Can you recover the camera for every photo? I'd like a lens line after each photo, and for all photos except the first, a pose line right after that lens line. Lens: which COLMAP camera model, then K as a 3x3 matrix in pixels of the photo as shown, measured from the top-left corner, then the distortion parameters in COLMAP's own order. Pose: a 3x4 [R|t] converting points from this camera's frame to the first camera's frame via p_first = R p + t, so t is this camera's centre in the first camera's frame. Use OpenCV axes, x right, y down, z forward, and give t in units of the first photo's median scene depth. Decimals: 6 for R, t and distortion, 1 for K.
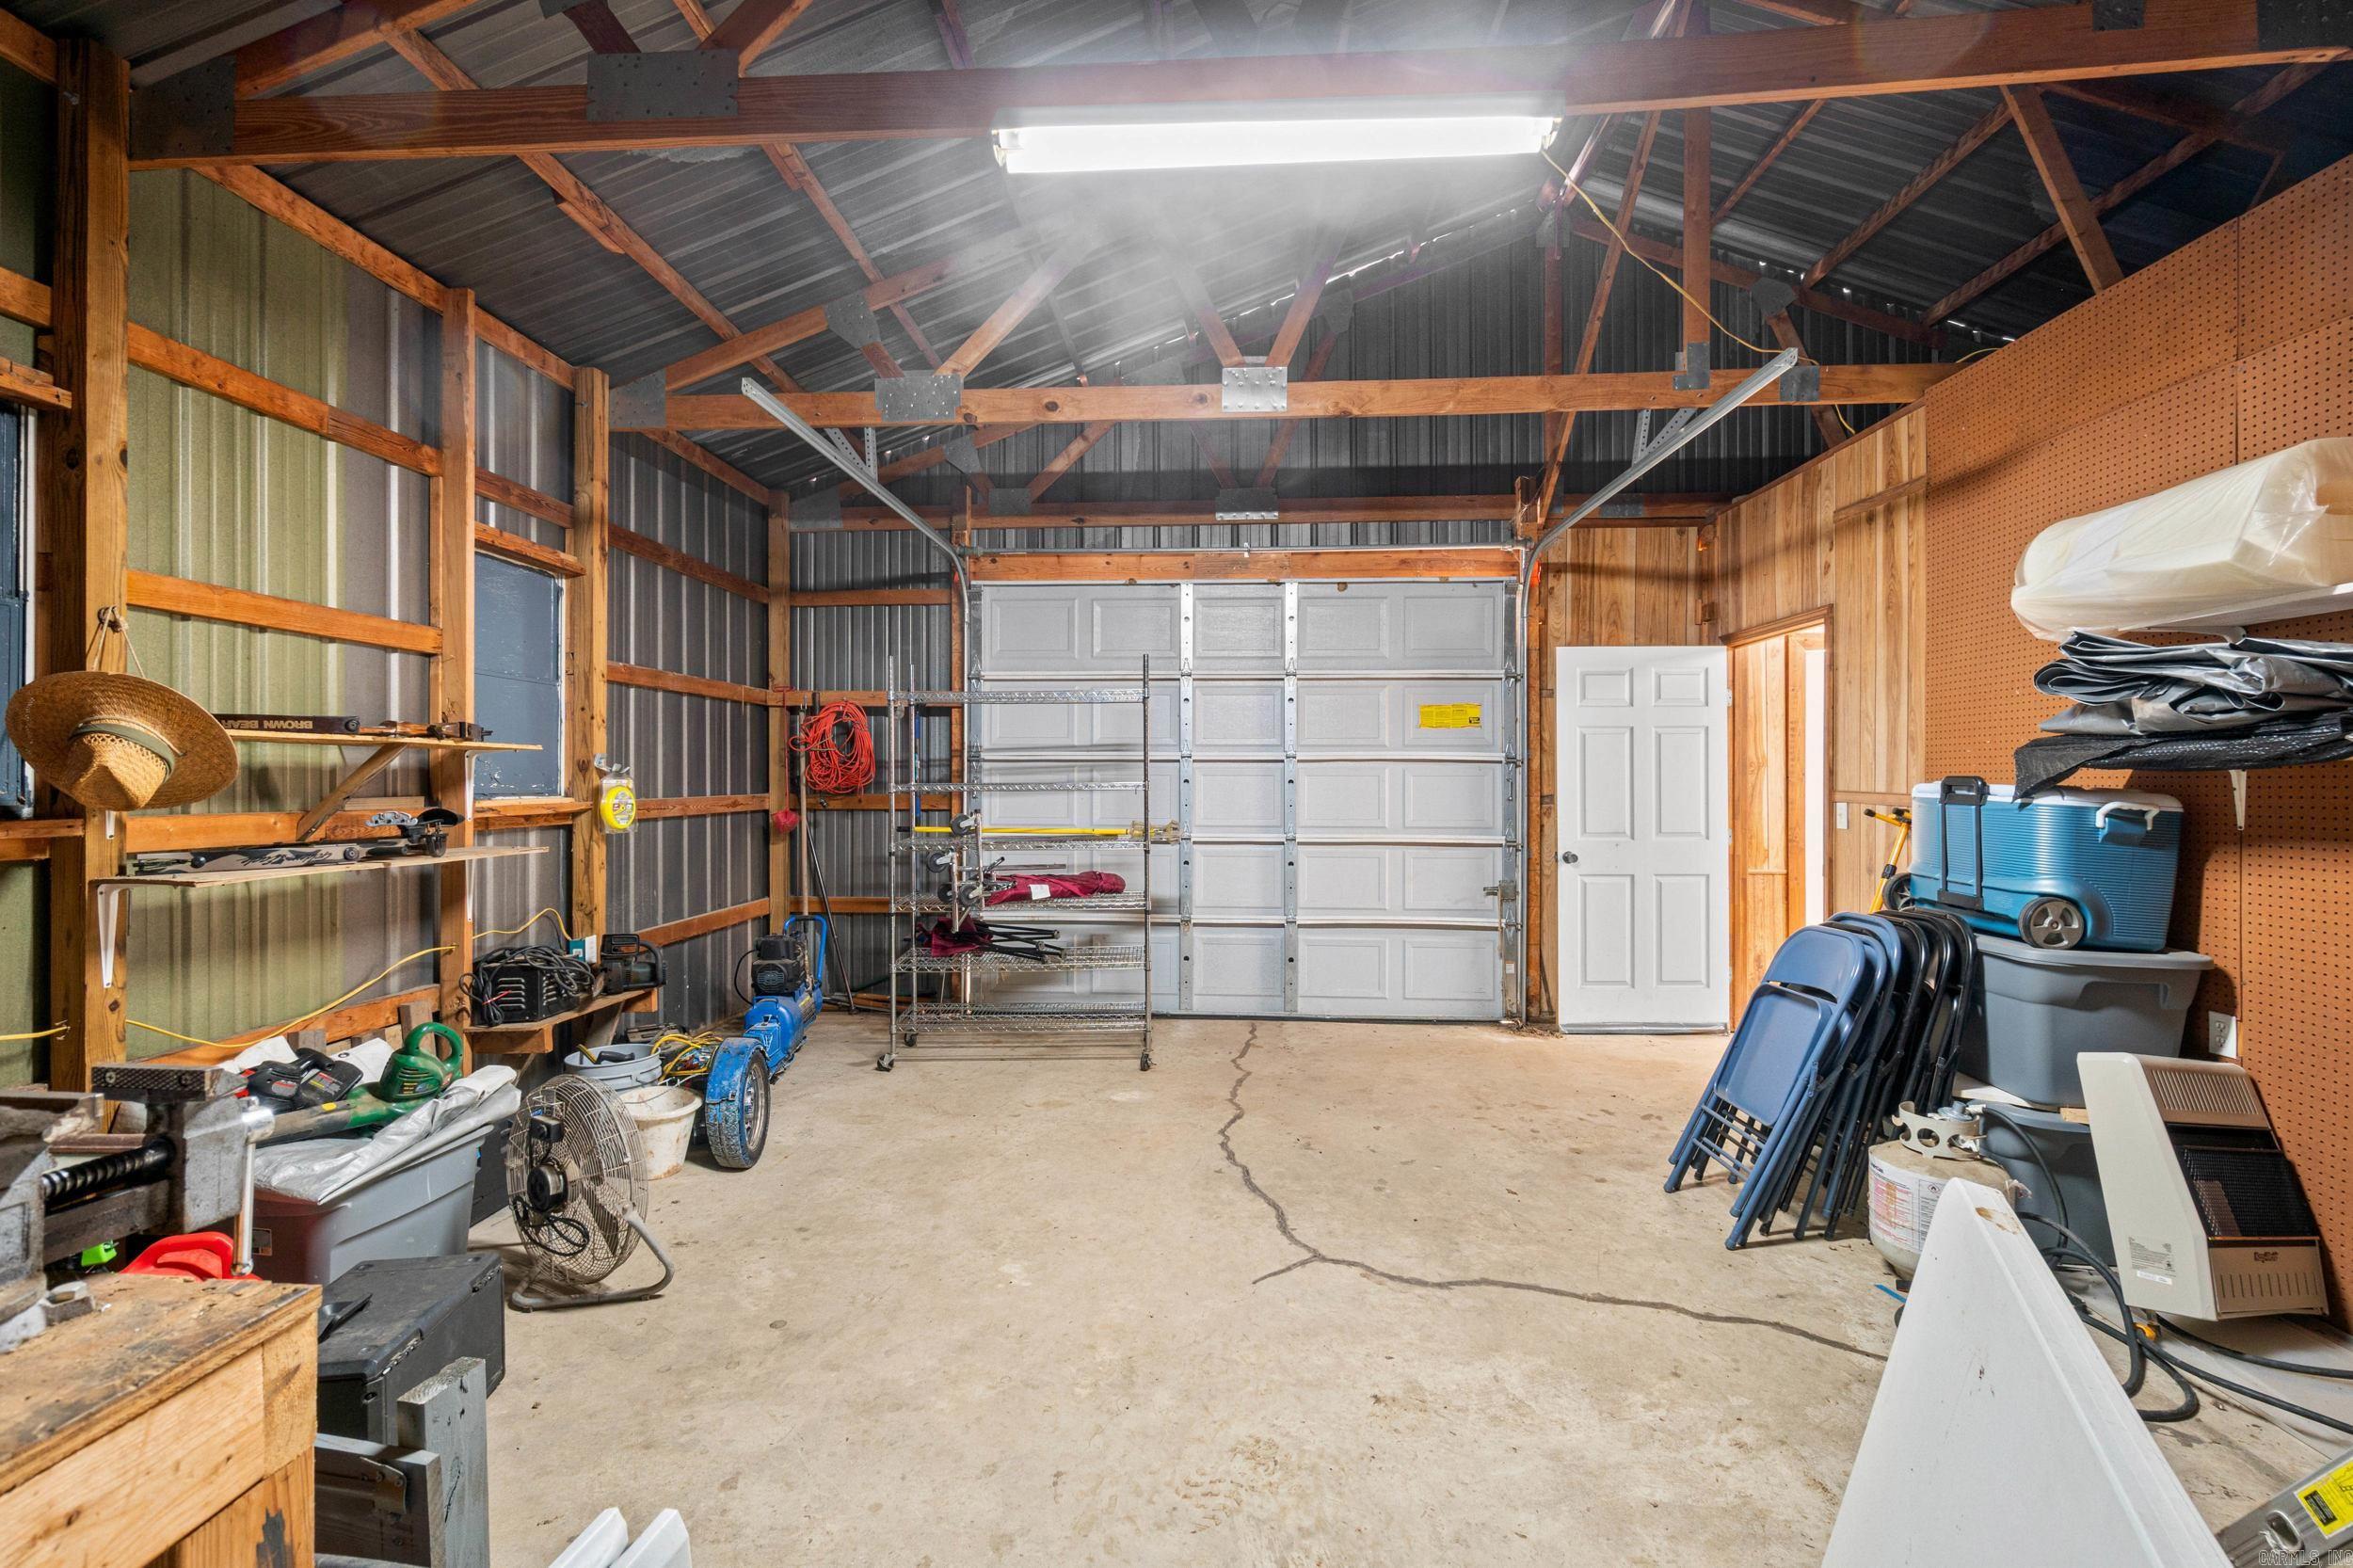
lens RADIAL K [[1018.9, 0, 1176.9], [0, 1018.9, 780.1], [0, 0, 1]] dist [-0.001317, -0.000073]
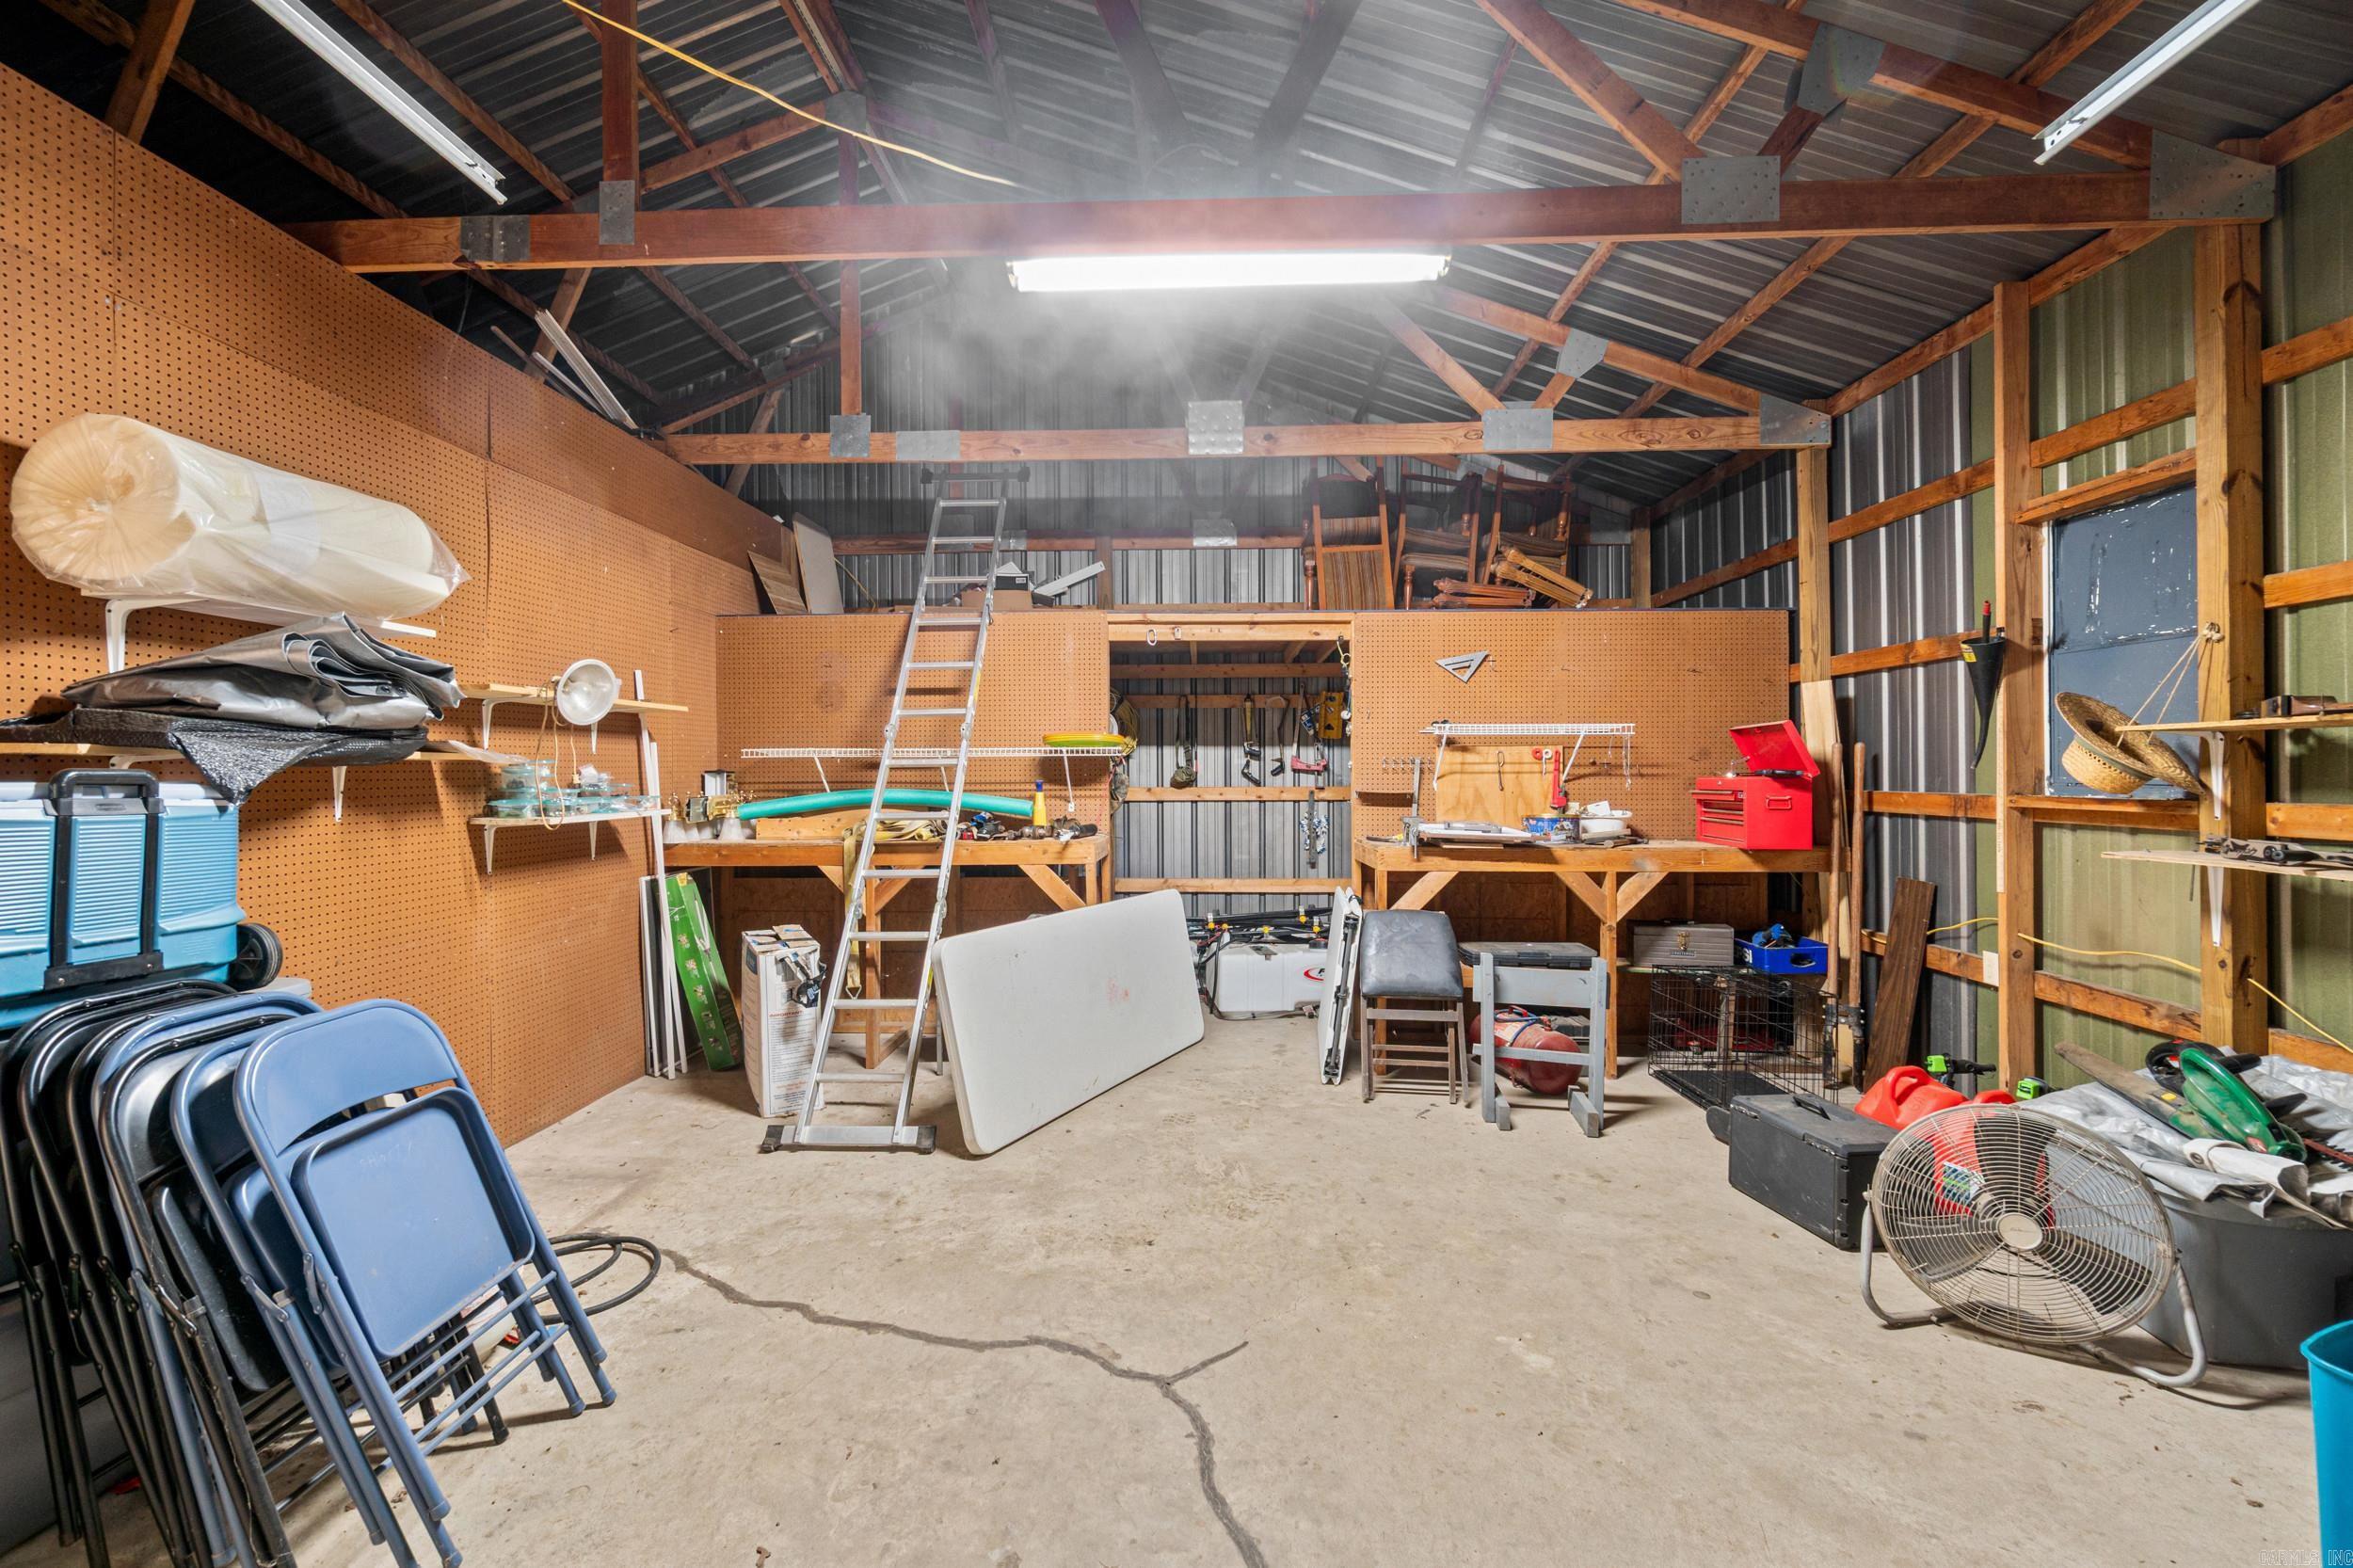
lens RADIAL K [[1018.9, 0, 1170.8], [0, 1018.9, 773.4], [0, 0, 1]] dist [-0.001317, -0.000073]
pose [[-0.999890, 0.002535, -0.014638, 0.153159], [0.002562, 0.999995, -0.001822, 0.002107], [0.014633, -0.001859, -0.999891, 1.892865]]
